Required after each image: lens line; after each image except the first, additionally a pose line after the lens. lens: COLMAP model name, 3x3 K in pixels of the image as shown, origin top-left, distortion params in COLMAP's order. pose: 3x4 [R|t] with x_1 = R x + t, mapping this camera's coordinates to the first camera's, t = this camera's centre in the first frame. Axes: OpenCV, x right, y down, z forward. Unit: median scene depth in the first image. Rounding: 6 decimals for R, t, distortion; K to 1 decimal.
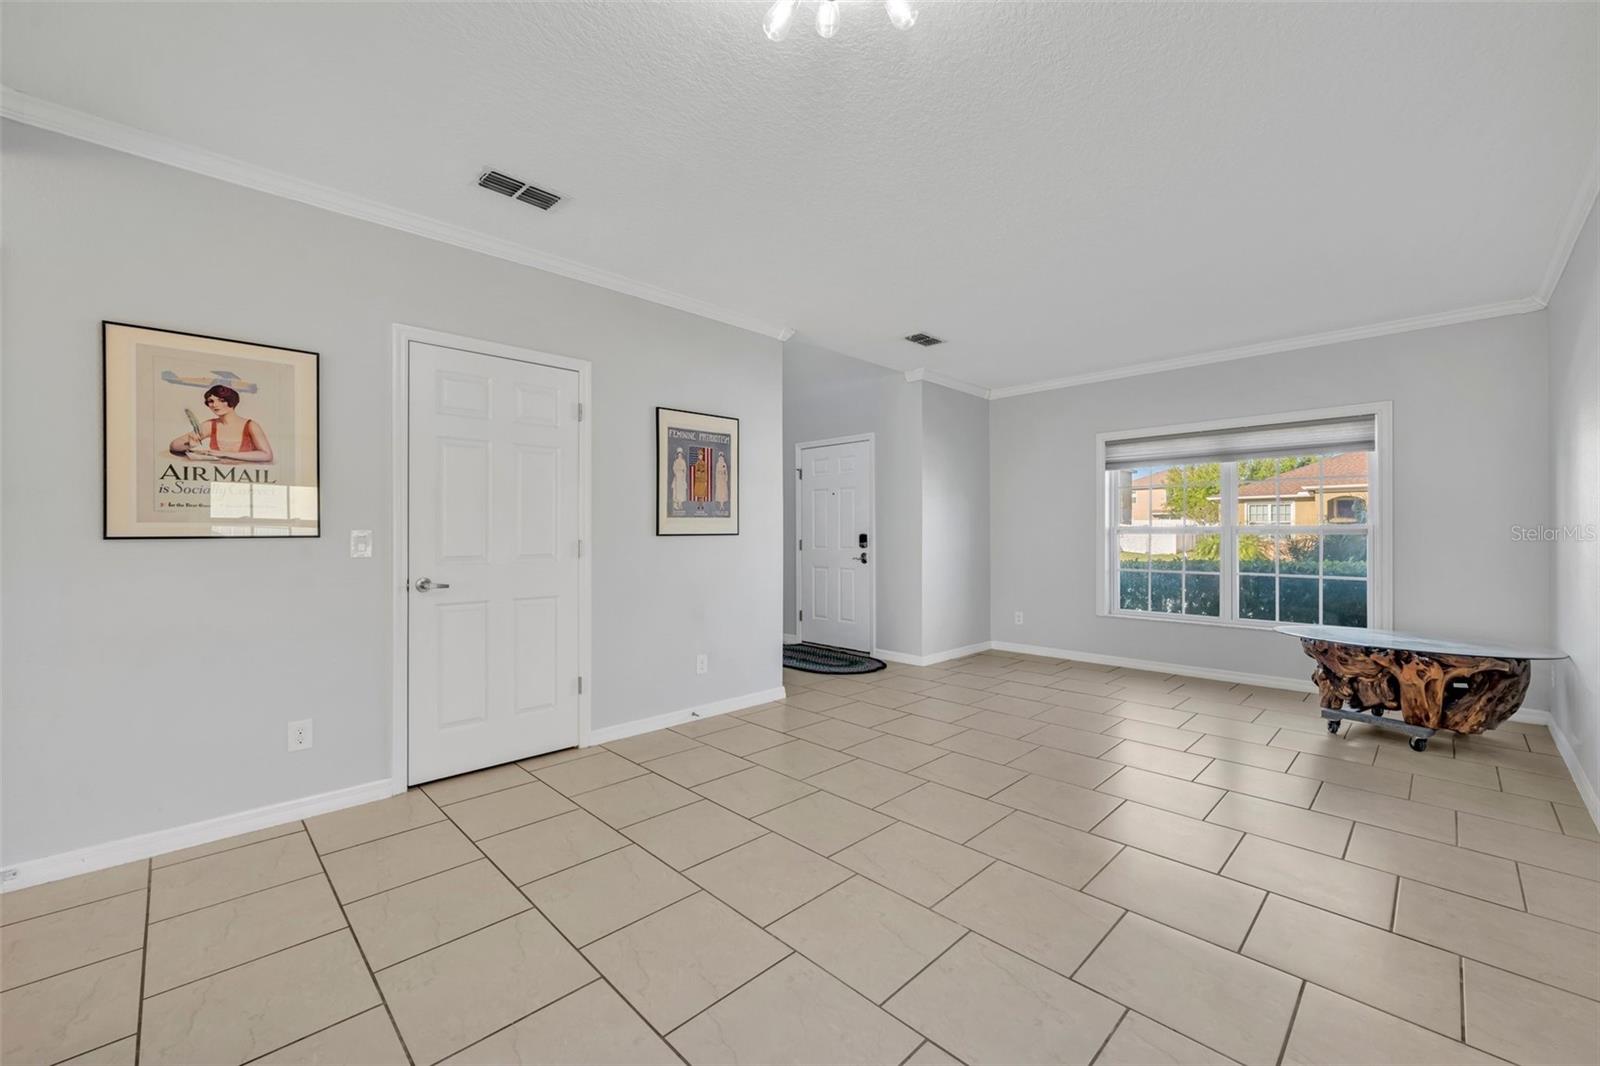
lens RADIAL K [[641.0, 0, 800.8], [0, 641.0, 530.9], [0, 0, 1]] dist [-0.003333, 0.000958]
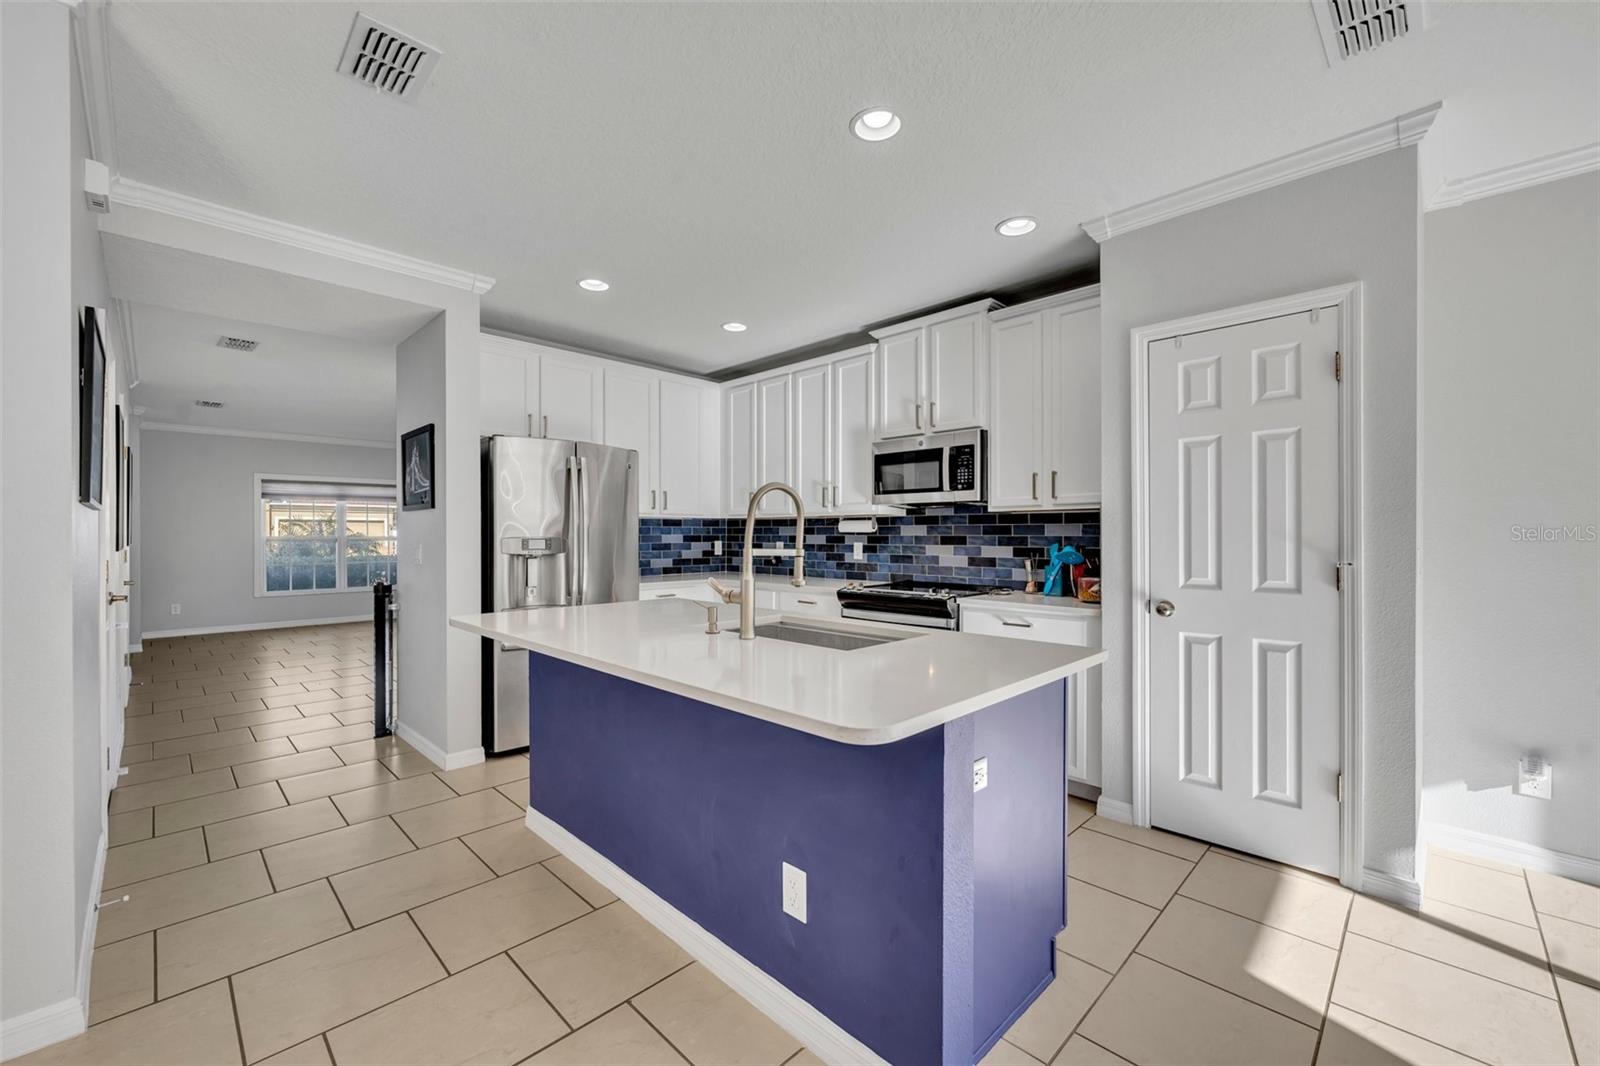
lens RADIAL K [[641.0, 0, 798.2], [0, 641.0, 537.0], [0, 0, 1]] dist [-0.003333, 0.000958]
pose [[-0.018689, -0.004737, 0.999814, -1.149835], [-0.004349, 0.999980, 0.004656, -0.020211], [-0.999816, -0.004261, -0.018709, -0.242317]]
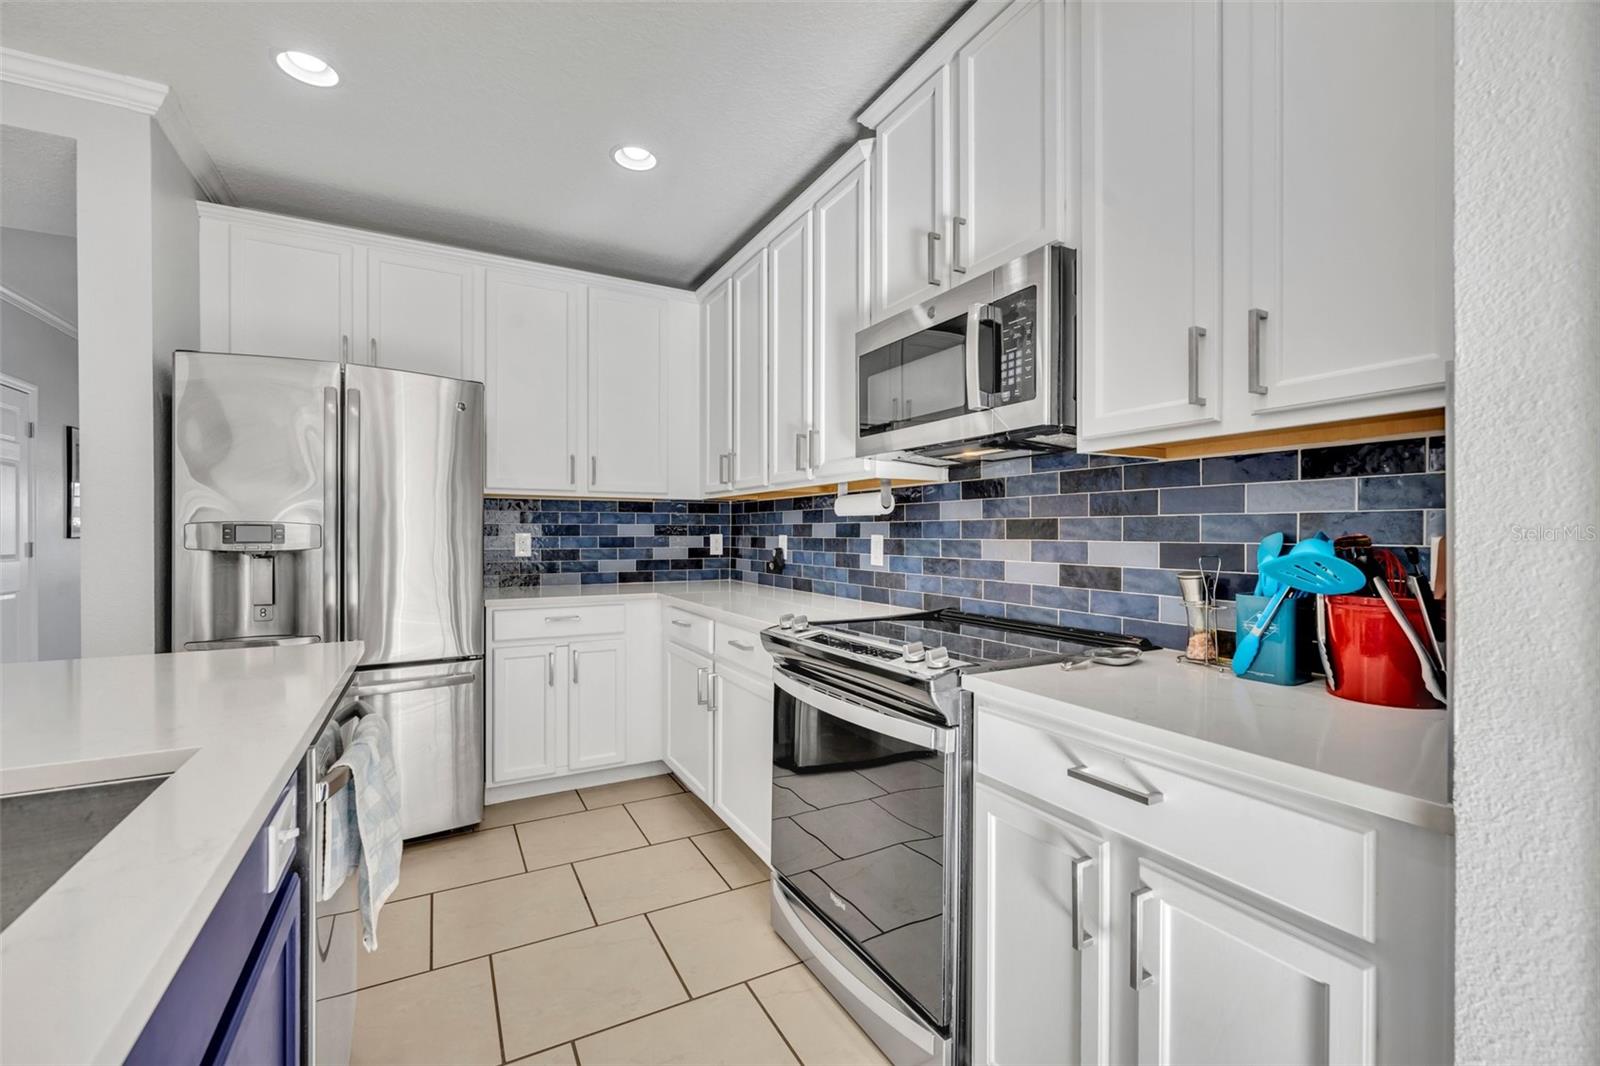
lens RADIAL K [[663.8, 0, 802.5], [0, 663.8, 535.5], [0, 0, 1]] dist [-0.002612, 0.000763]
pose [[0.267350, -0.003761, 0.963592, -0.767115], [-0.004947, 0.999974, 0.005276, -0.010750], [-0.963587, -0.006178, 0.267325, -0.423259]]
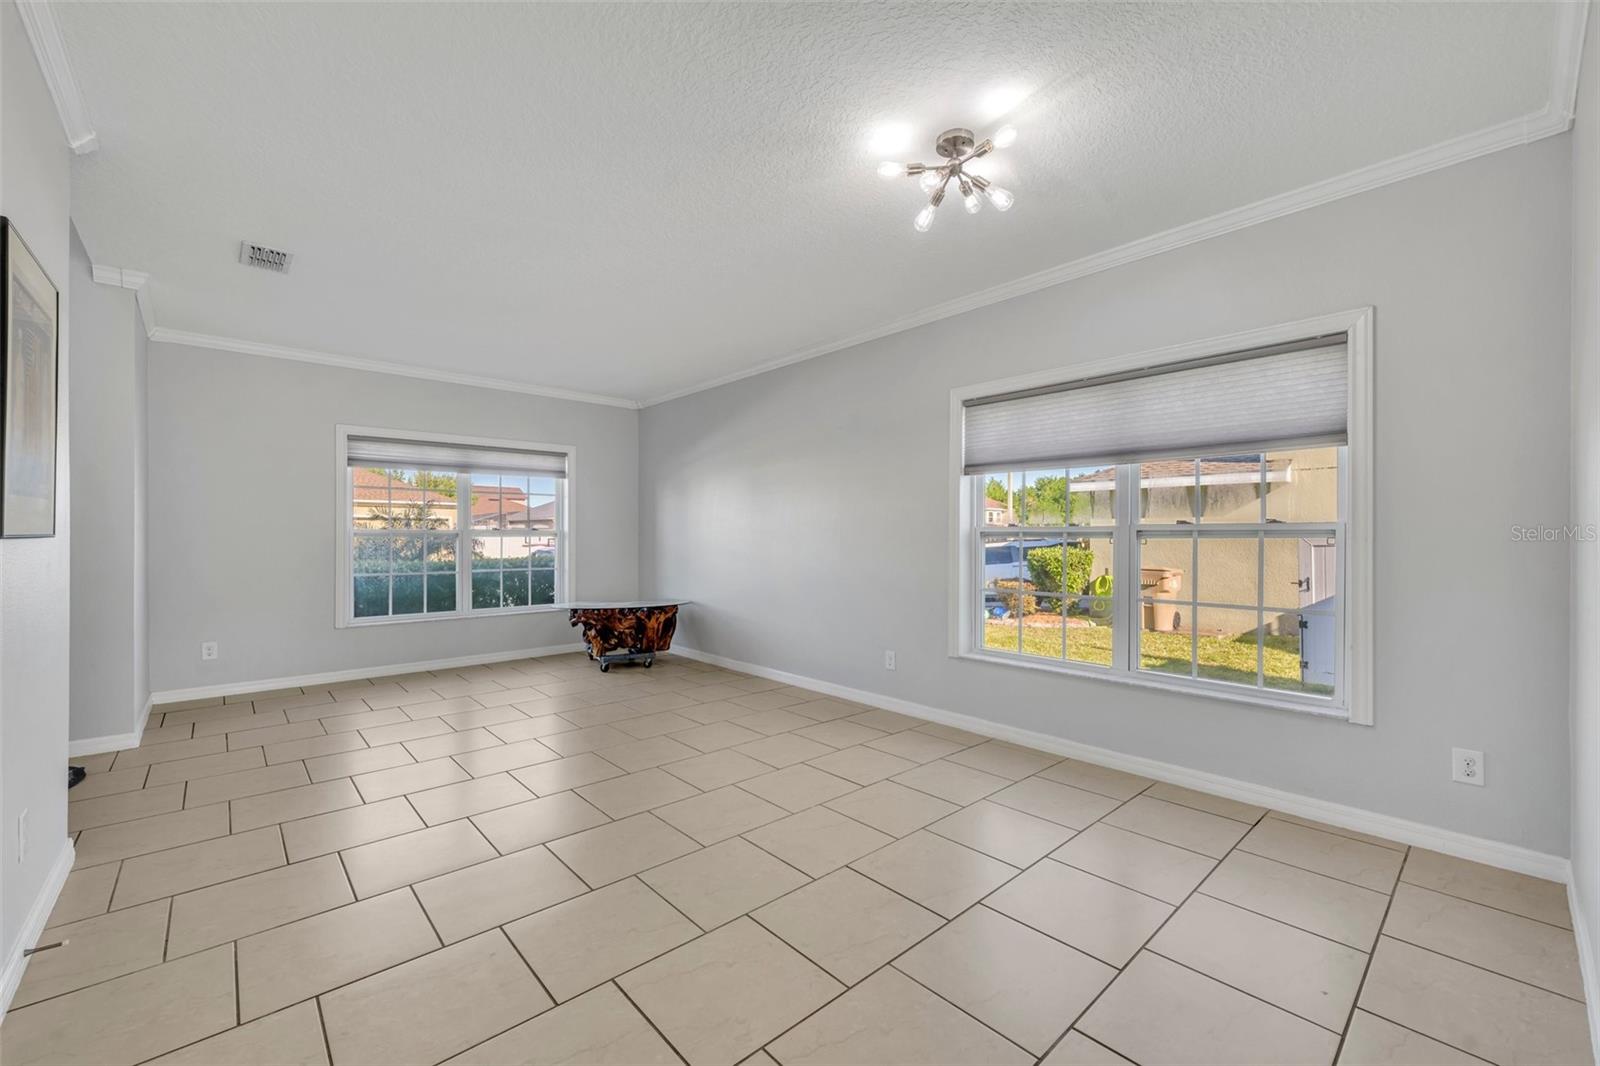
lens RADIAL K [[641.0, 0, 797.8], [0, 641.0, 535.4], [0, 0, 1]] dist [-0.003333, 0.000958]
pose [[0.023602, -0.001425, 0.999720, -0.439970], [-0.003255, 0.999994, 0.001502, -0.001236], [-0.999716, -0.003290, 0.023597, 0.366462]]
